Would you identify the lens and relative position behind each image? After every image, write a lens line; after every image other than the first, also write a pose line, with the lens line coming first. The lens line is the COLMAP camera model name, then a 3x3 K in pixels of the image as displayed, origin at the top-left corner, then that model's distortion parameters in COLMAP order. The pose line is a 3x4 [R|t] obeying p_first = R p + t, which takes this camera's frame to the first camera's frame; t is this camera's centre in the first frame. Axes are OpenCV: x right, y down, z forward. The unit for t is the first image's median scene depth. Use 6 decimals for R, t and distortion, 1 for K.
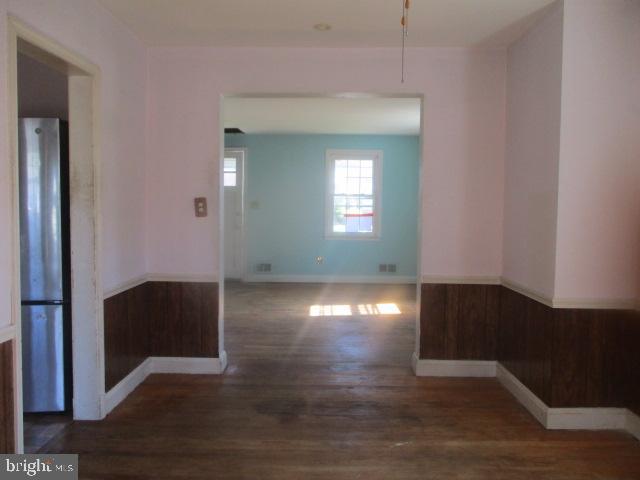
lens RADIAL K [[535.8, 0, 320.7], [0, 535.8, 239.8], [0, 0, 1]] dist [-0.025991, 0.010985]
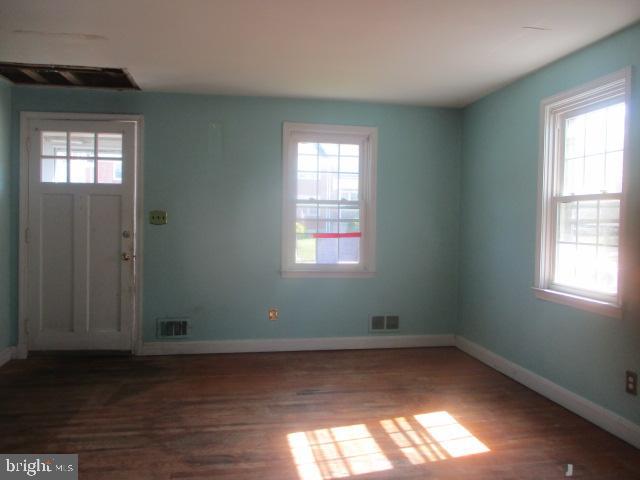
lens RADIAL K [[535.8, 0, 318.7], [0, 535.8, 238.3], [0, 0, 1]] dist [-0.025991, 0.010985]
pose [[0.983290, -0.005115, 0.181975, -0.058587], [0.010621, 0.999514, -0.029293, -0.025648], [-0.181737, 0.030736, 0.982867, 0.417847]]
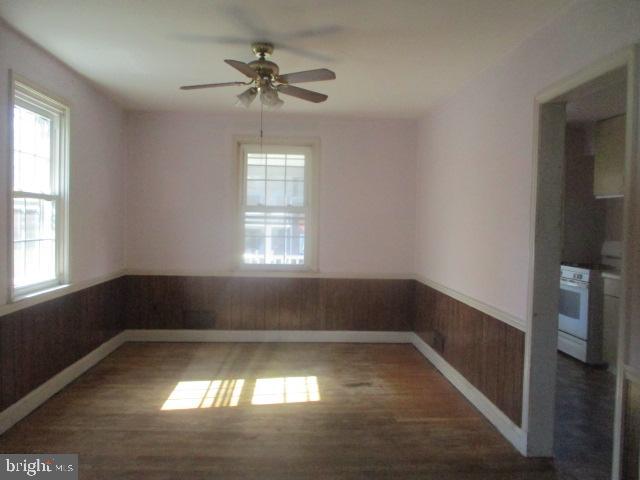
lens RADIAL K [[535.8, 0, 320.2], [0, 535.8, 239.8], [0, 0, 1]] dist [-0.025991, 0.010985]
pose [[-0.997435, -0.022692, -0.067883, 0.022934], [-0.028759, 0.995546, 0.089781, -0.074310], [0.065544, 0.091503, -0.993645, 1.225361]]
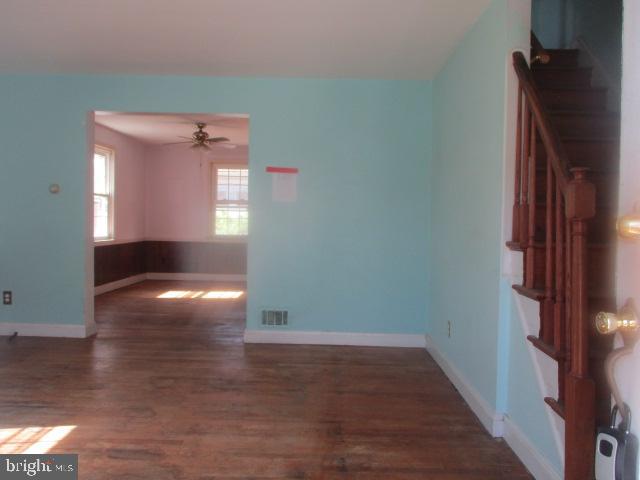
lens RADIAL K [[535.8, 0, 320.0], [0, 535.8, 238.0], [0, 0, 1]] dist [-0.025991, 0.010985]
pose [[-0.999669, -0.024608, 0.007443, -0.375105], [-0.023798, 0.995264, 0.094247, -0.099441], [-0.009727, 0.094039, -0.995521, 2.222743]]
